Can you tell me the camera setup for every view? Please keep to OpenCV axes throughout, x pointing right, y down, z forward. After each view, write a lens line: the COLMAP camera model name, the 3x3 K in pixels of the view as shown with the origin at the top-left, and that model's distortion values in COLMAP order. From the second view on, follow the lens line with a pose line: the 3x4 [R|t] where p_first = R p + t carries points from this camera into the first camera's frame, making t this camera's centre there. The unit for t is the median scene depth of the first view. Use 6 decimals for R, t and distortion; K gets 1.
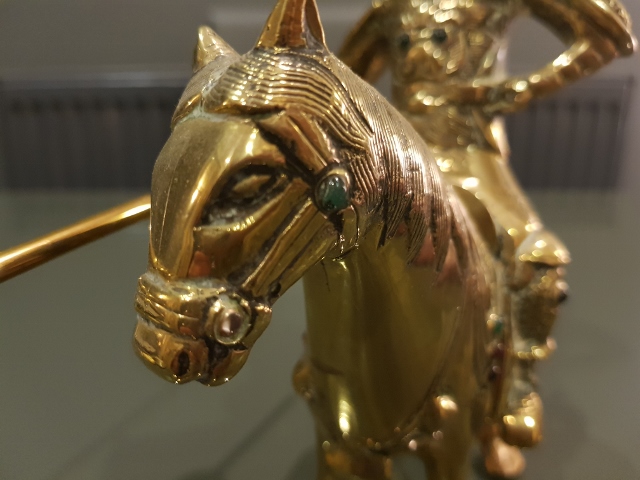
lens RADIAL K [[490.2, 0, 320.0], [0, 490.2, 240.0], [0, 0, 1]] dist [-0.019557, 0.001174]
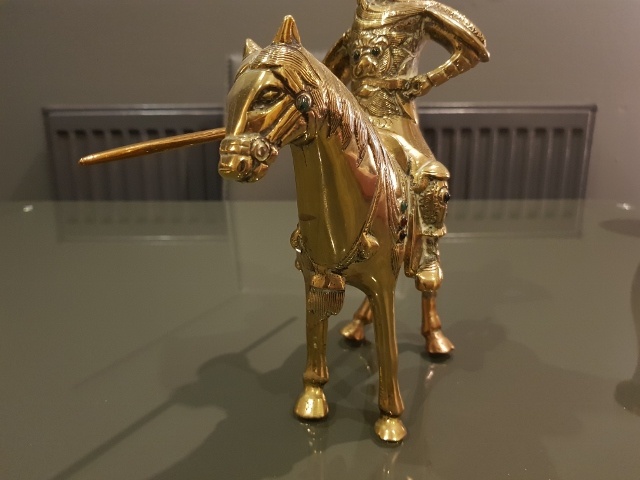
lens RADIAL K [[481.9, 0, 320.0], [0, 481.9, 240.0], [0, 0, 1]] dist [0.004380, -0.000107]
pose [[0.999952, -0.002286, -0.009500, 0.122878], [0.001585, 0.997321, -0.073132, 0.714649], [0.009642, 0.073113, 0.997277, -1.252490]]
